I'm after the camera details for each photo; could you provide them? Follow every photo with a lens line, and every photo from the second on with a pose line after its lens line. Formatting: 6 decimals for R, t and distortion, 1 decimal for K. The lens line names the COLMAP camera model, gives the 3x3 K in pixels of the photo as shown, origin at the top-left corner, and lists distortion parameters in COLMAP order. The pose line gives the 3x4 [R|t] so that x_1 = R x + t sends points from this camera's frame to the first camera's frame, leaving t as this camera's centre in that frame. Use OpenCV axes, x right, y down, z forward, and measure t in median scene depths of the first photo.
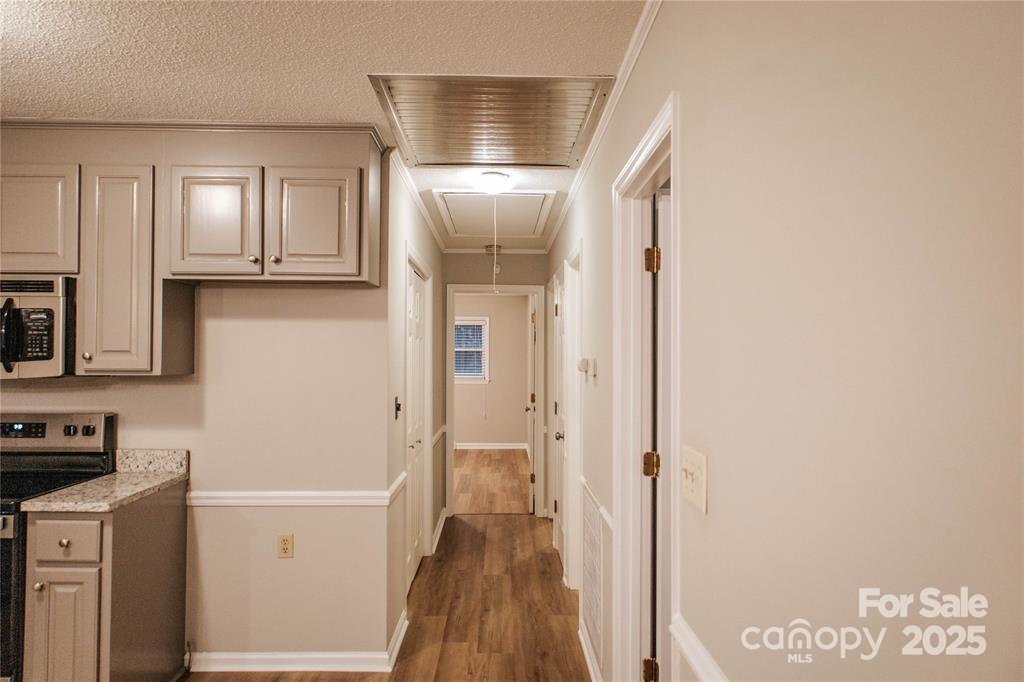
lens RADIAL K [[689.4, 0, 518.6], [0, 689.4, 346.9], [0, 0, 1]] dist [-0.000333, 0.004056]
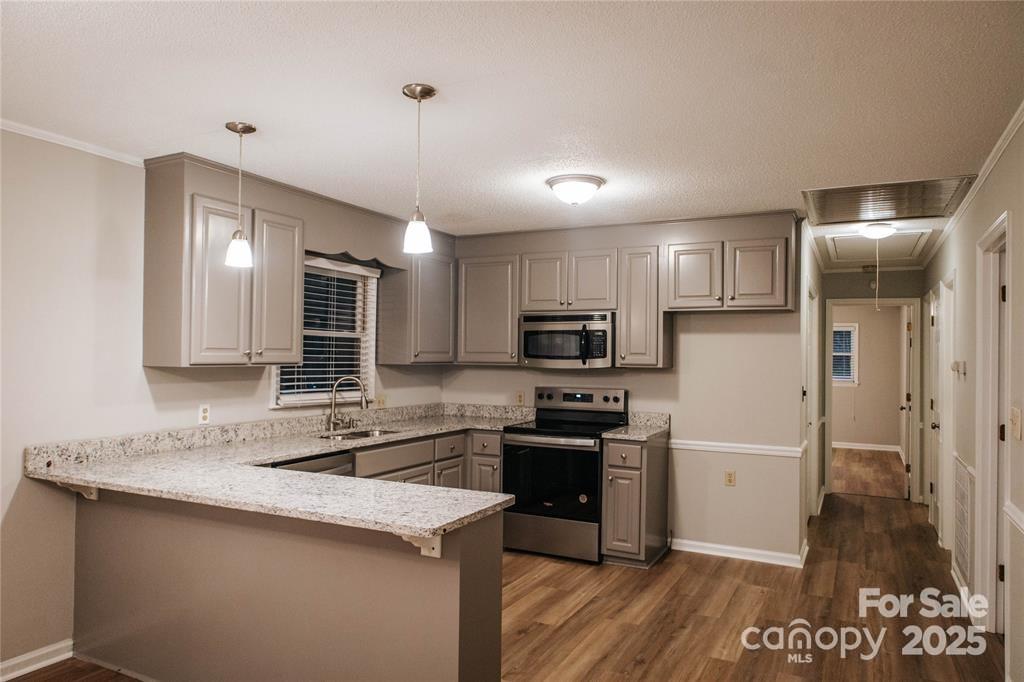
lens RADIAL K [[689.4, 0, 518.6], [0, 689.4, 346.9], [0, 0, 1]] dist [-0.000333, 0.004056]
pose [[0.883399, 0.001380, -0.468620, -0.029188], [-0.003961, 0.999982, -0.004523, -0.001124], [0.468605, 0.005852, 0.883388, -0.623754]]
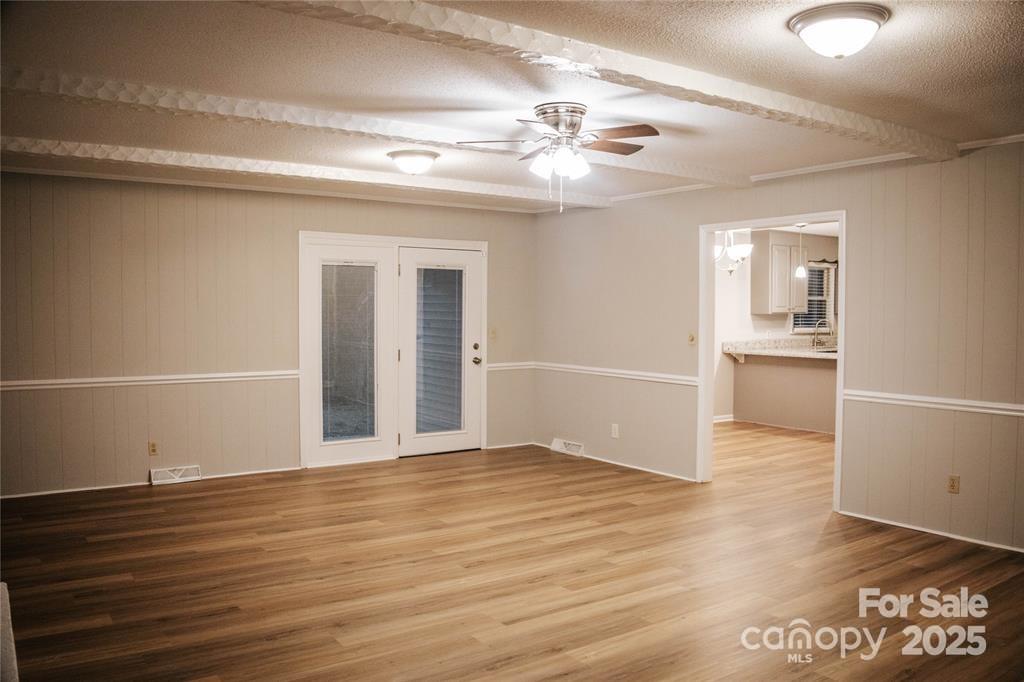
lens RADIAL K [[818.4, 0, 512.4], [0, 818.4, 379.4], [0, 0, 1]] dist [-0.144447, 0.001039]
pose [[0.552843, 0.063243, -0.830882, 1.122617], [0.016162, 0.996114, 0.086573, -0.006222], [0.833129, -0.061290, 0.549673, -2.560773]]
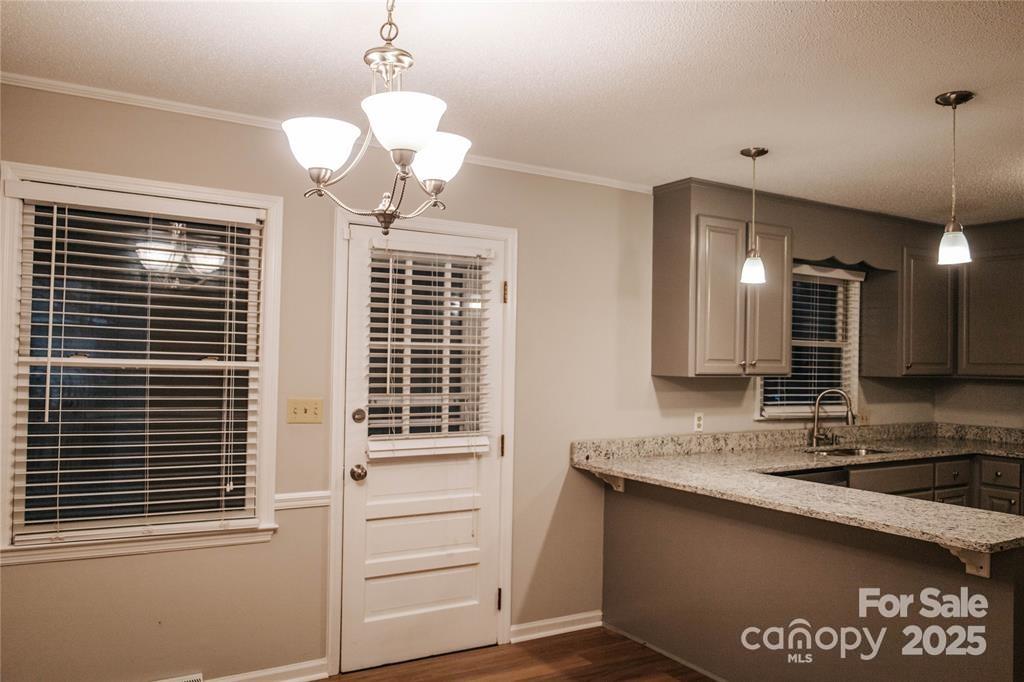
lens RADIAL K [[804.1, 0, 509.5], [0, 804.1, 346.0], [0, 0, 1]] dist [-0.028037, 0.004300]
pose [[0.504137, -0.005527, -0.863606, 0.015717], [-0.007177, 0.999918, -0.010589, -0.007966], [0.863594, 0.011536, 0.504056, -0.862242]]
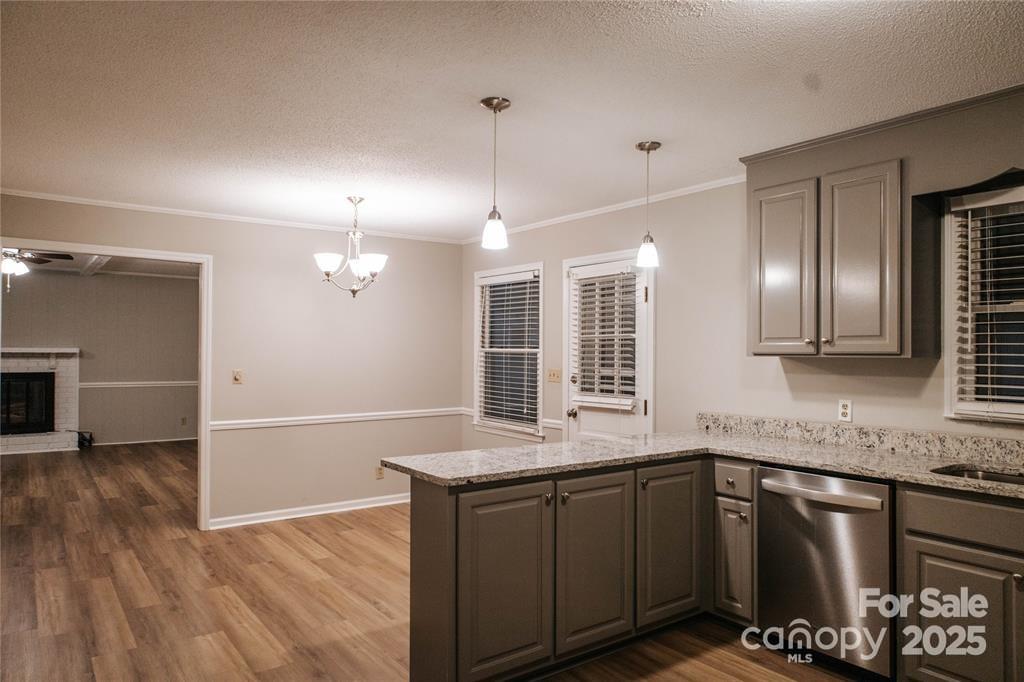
lens RADIAL K [[689.4, 0, 518.6], [0, 689.4, 346.9], [0, 0, 1]] dist [-0.000333, 0.004056]
pose [[-0.823202, -0.014348, -0.567567, -0.025048], [-0.002805, 0.999771, -0.021205, 0.037881], [0.567741, -0.015864, -0.823054, 0.832863]]
